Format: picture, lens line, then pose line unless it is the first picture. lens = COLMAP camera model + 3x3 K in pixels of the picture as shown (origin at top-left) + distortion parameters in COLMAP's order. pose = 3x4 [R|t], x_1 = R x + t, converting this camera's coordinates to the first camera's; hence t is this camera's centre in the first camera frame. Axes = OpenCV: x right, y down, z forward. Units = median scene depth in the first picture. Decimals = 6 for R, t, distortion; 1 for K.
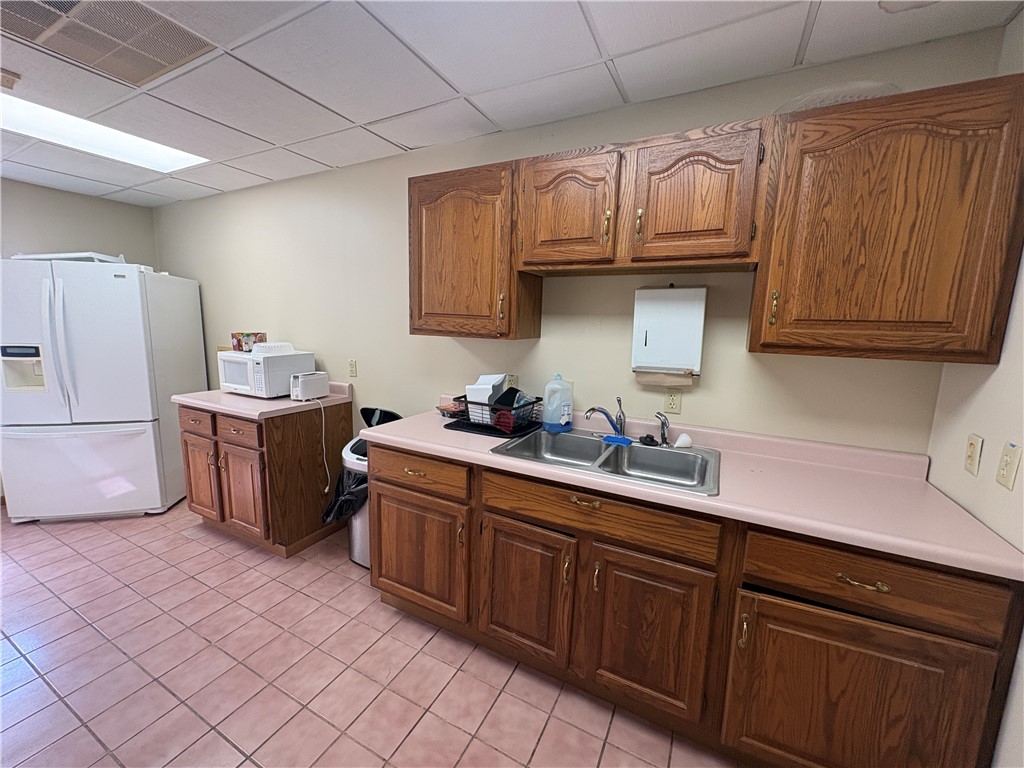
lens RADIAL K [[406.2, 0, 509.6], [0, 406.2, 383.3], [0, 0, 1]] dist [-0.001279, -0.000192]
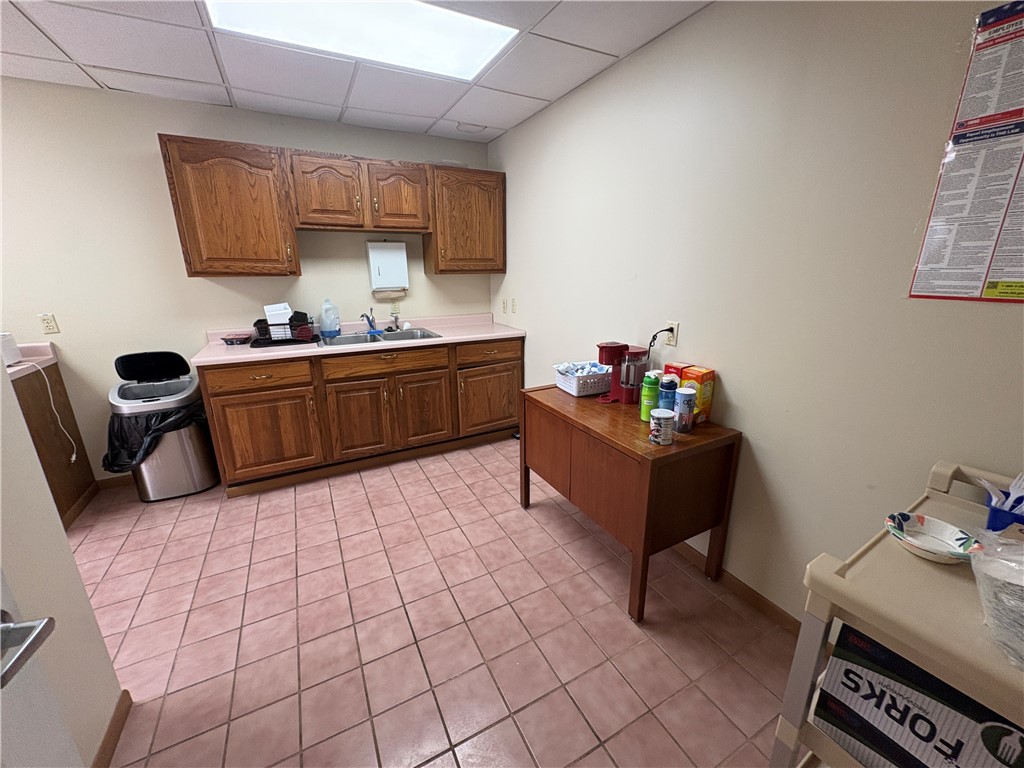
lens RADIAL K [[406.2, 0, 509.6], [0, 406.2, 383.3], [0, 0, 1]] dist [-0.001279, -0.000192]
pose [[0.571479, -0.254166, 0.780264, -0.870842], [0.143445, 0.967127, 0.209973, 0.074289], [-0.807982, -0.008070, 0.589152, -0.520795]]
